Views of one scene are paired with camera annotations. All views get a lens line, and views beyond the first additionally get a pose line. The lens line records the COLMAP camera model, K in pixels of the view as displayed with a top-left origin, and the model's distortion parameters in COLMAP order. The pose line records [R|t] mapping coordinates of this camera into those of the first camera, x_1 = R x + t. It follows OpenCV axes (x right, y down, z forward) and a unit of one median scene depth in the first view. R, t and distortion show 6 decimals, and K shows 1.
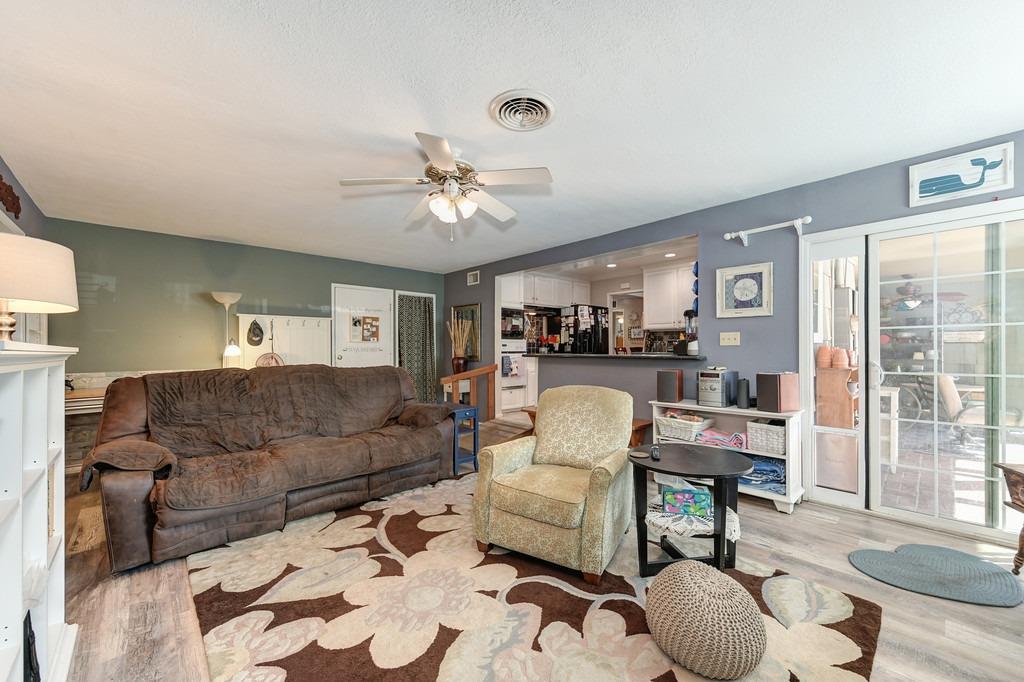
lens RADIAL K [[406.1, 0, 519.8], [0, 406.1, 343.6], [0, 0, 1]] dist [0.000877, 0.000569]
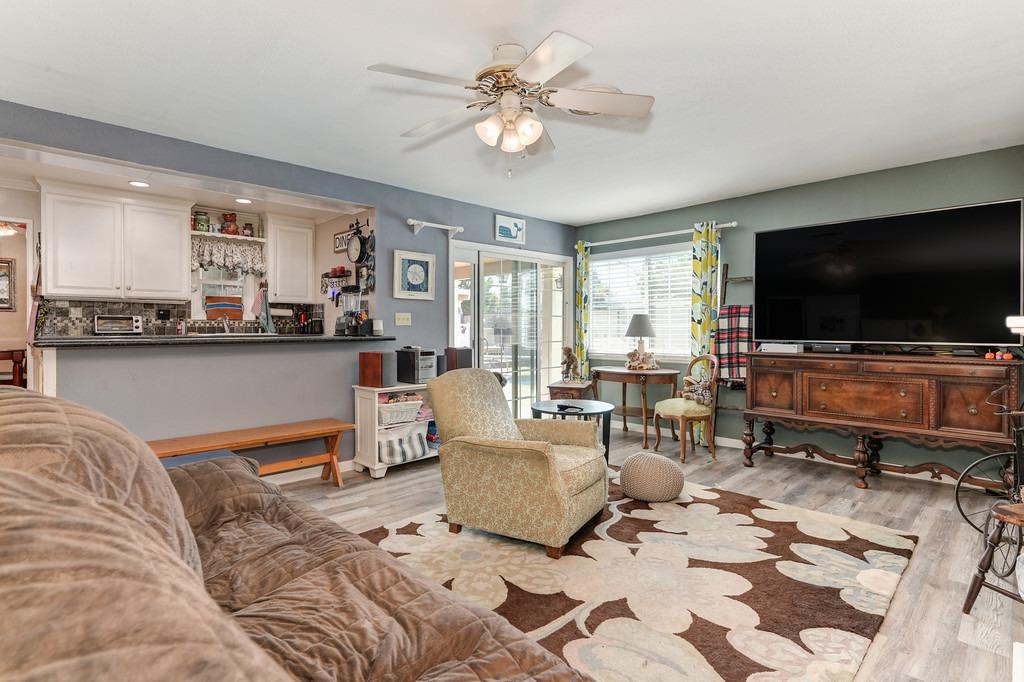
lens RADIAL K [[504.7, 0, 514.1], [0, 504.7, 328.5], [0, 0, 1]] dist [-0.001403, -0.000016]
pose [[-0.028348, 0.002247, 0.999596, -0.813362], [-0.009490, 0.999952, -0.002517, 0.013406], [-0.999553, -0.009558, -0.028326, 0.779567]]
